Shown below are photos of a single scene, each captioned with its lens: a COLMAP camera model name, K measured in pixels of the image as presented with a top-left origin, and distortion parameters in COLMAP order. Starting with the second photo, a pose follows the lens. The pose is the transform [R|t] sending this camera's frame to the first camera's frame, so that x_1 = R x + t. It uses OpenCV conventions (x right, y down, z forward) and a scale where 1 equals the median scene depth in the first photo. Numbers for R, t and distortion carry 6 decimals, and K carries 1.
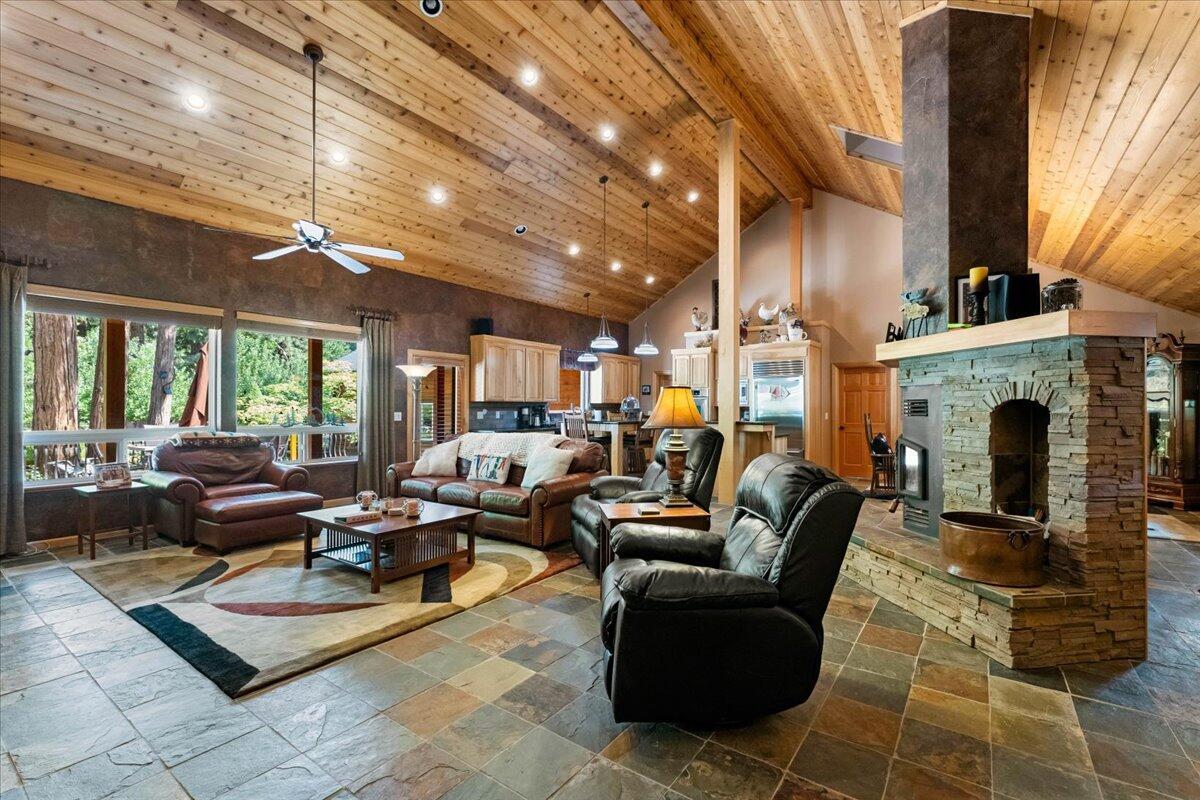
lens RADIAL K [[528.6, 0, 600.0], [0, 528.6, 400.0], [0, 0, 1]] dist [-0.000381, -0.000080]
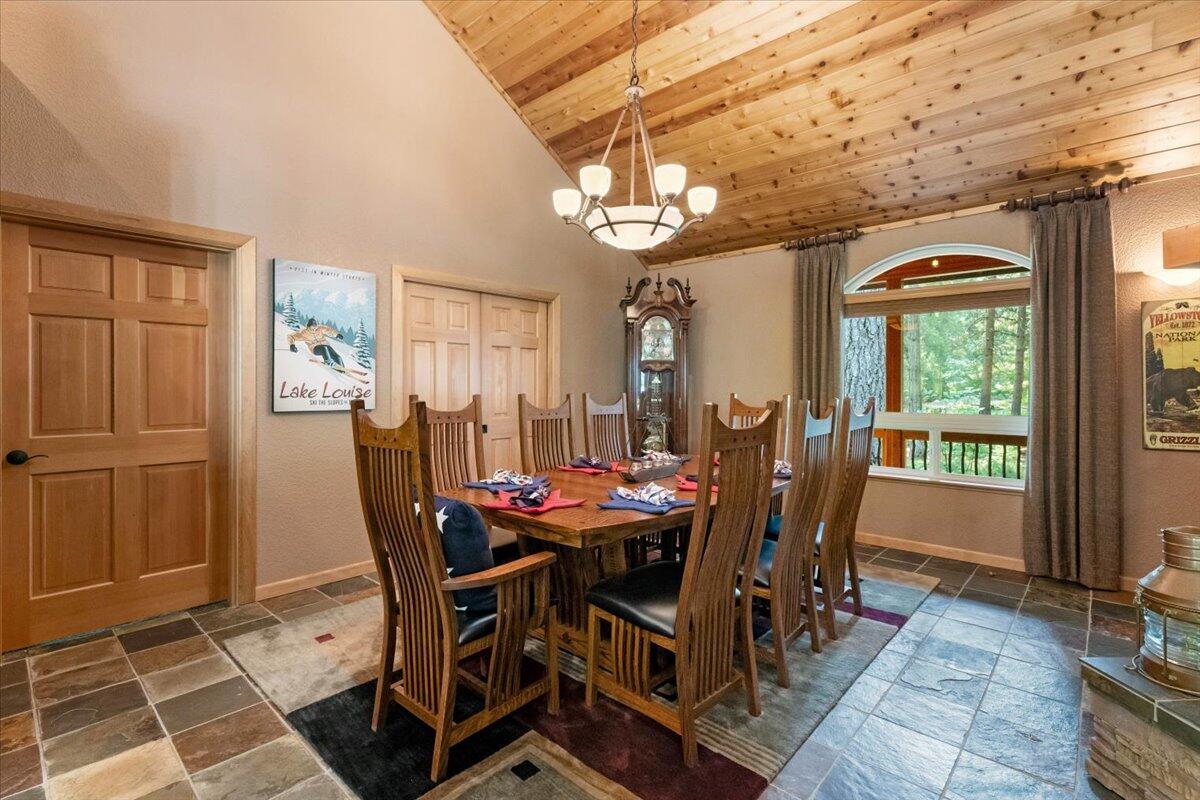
lens RADIAL K [[554.1, 0, 600.0], [0, 554.1, 400.0], [0, 0, 1]] dist [-0.000431, -0.000100]
pose [[0.111495, -0.025201, 0.993445, 0.230036], [-0.016785, 0.999488, 0.027239, 0.013632], [-0.993623, -0.019712, 0.111015, 0.714253]]
